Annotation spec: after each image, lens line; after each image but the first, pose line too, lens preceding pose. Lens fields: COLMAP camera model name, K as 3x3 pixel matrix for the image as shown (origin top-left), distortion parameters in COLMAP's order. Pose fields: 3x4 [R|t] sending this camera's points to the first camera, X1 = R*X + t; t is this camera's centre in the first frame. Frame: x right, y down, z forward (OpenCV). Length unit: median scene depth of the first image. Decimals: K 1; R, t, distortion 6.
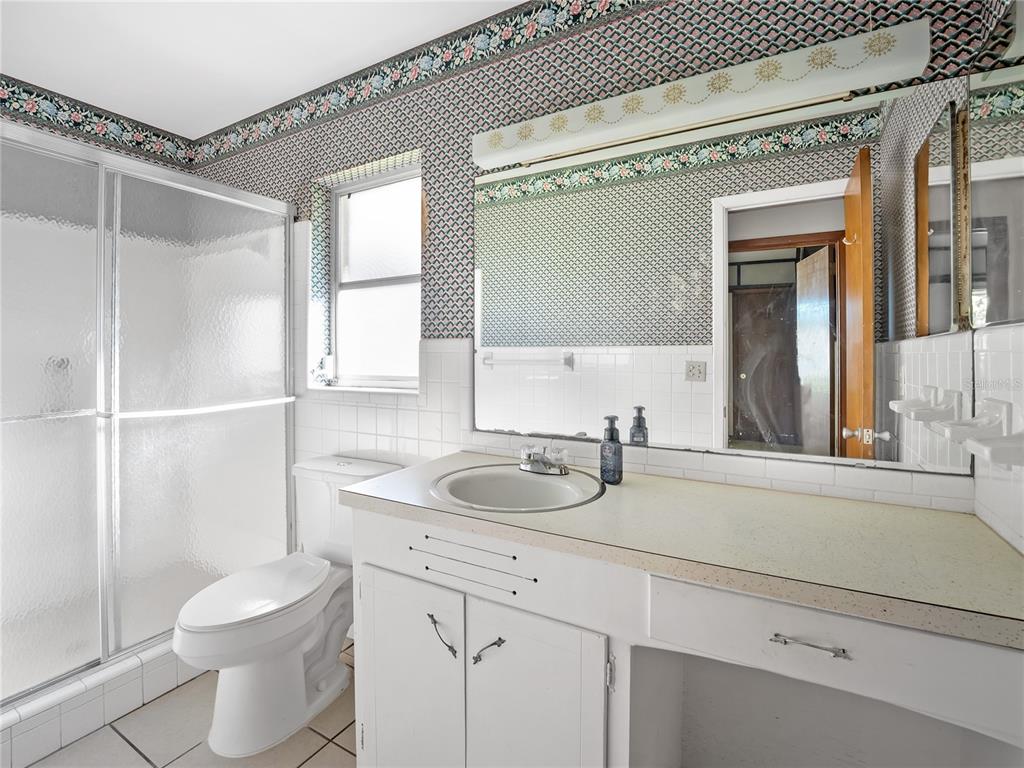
lens RADIAL K [[480.0, 0, 510.5], [0, 480.0, 372.6], [0, 0, 1]] dist [-0.029495, 0.000150]
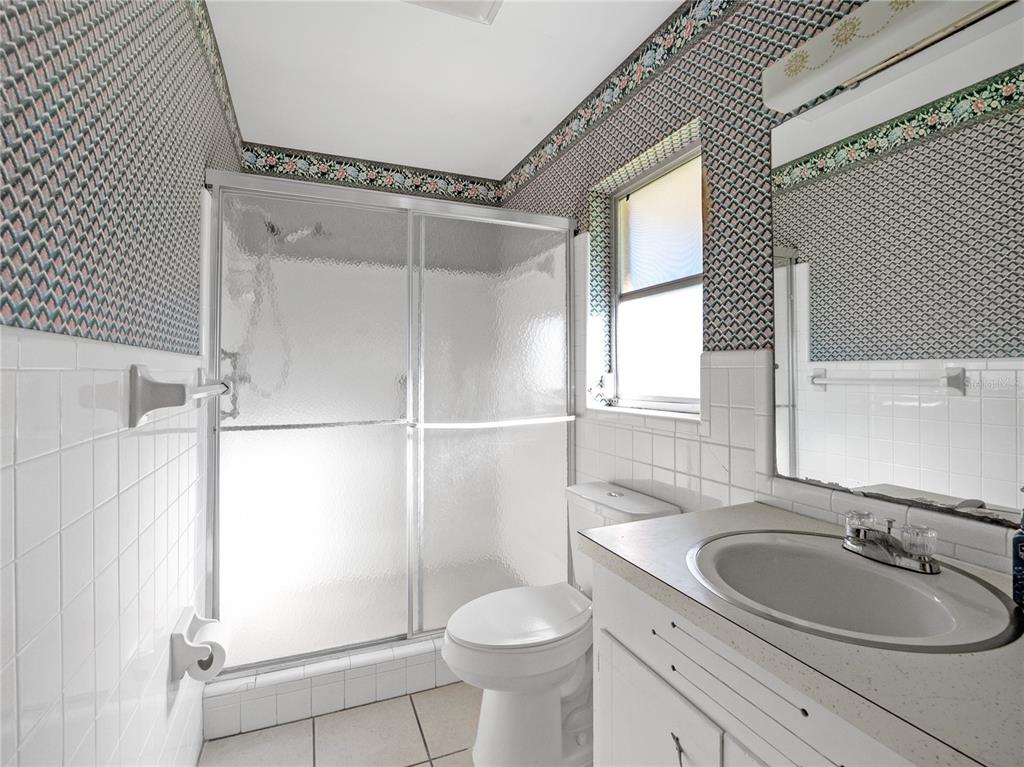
lens RADIAL K [[480.0, 0, 510.5], [0, 480.0, 372.1], [0, 0, 1]] dist [-0.029495, 0.000150]
pose [[0.793078, -0.004107, -0.609106, 0.042747], [-0.019708, 0.999281, -0.032398, -0.004672], [0.608801, 0.037699, 0.792427, 0.177245]]
